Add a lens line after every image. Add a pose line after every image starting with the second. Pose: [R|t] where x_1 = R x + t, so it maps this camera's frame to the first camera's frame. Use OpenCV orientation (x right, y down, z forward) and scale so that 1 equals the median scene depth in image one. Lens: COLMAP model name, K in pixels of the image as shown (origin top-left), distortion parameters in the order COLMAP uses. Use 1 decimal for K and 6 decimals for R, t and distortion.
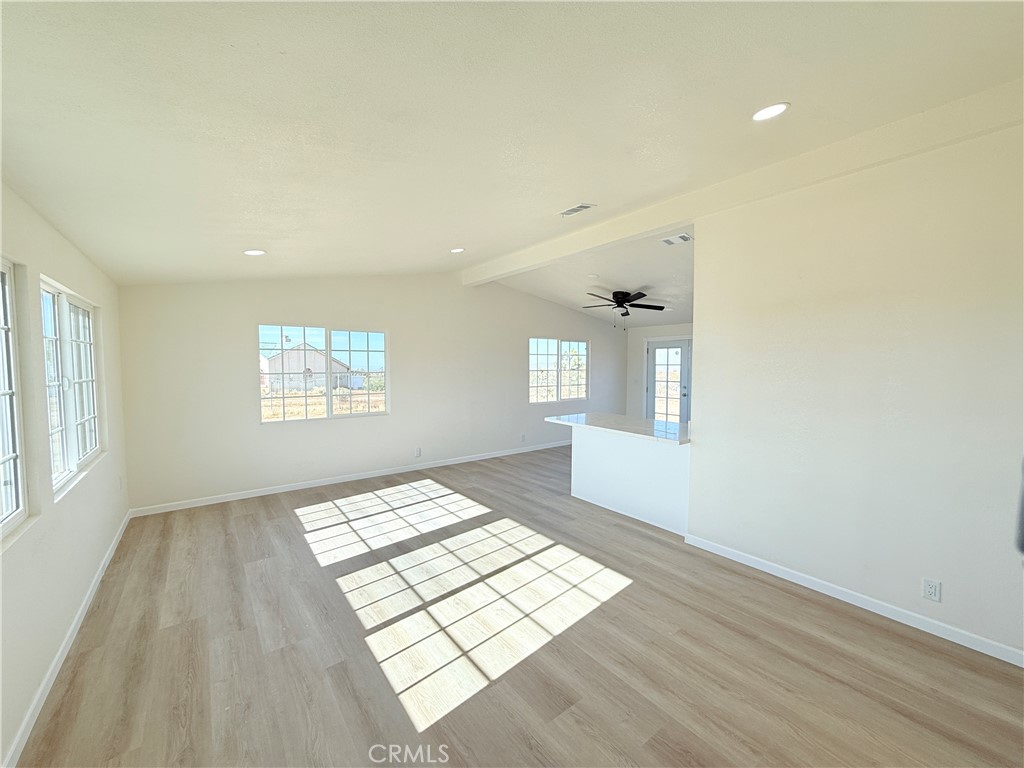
lens RADIAL K [[409.3, 0, 514.7], [0, 409.3, 385.7], [0, 0, 1]] dist [0.000805, 0.000638]
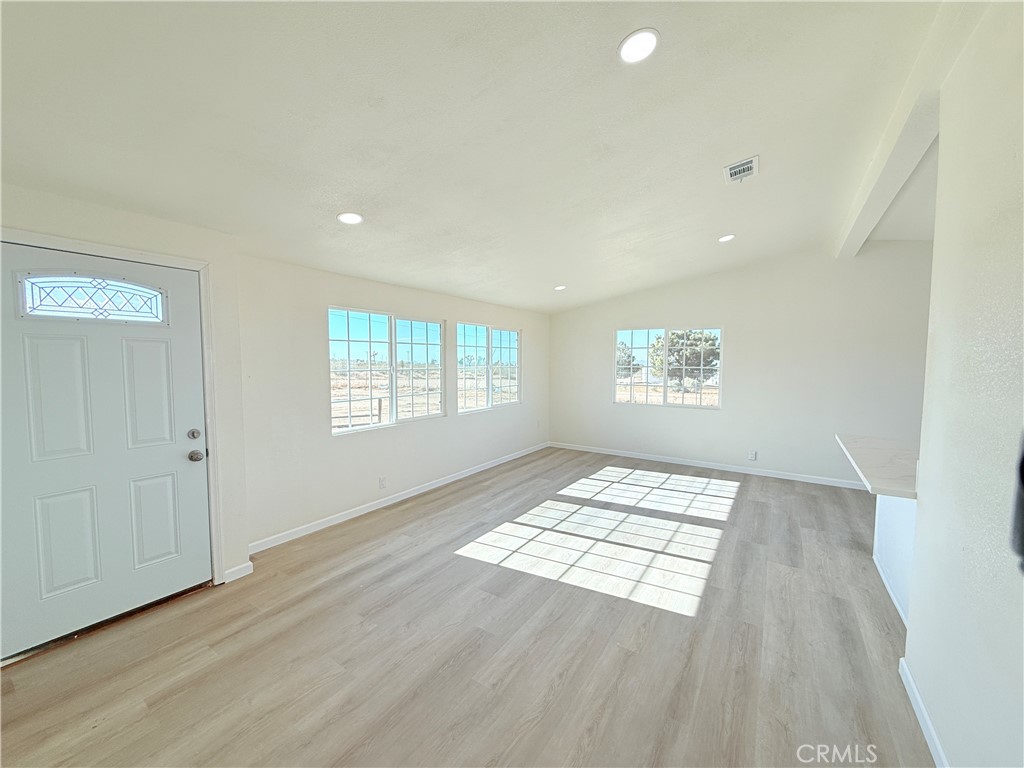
lens RADIAL K [[409.3, 0, 507.5], [0, 409.3, 386.7], [0, 0, 1]] dist [0.000805, 0.000638]
pose [[0.319572, 0.062481, -0.945500, 0.577358], [-0.055794, 0.997333, 0.047048, -0.006388], [0.945918, 0.037718, 0.322206, 0.218580]]
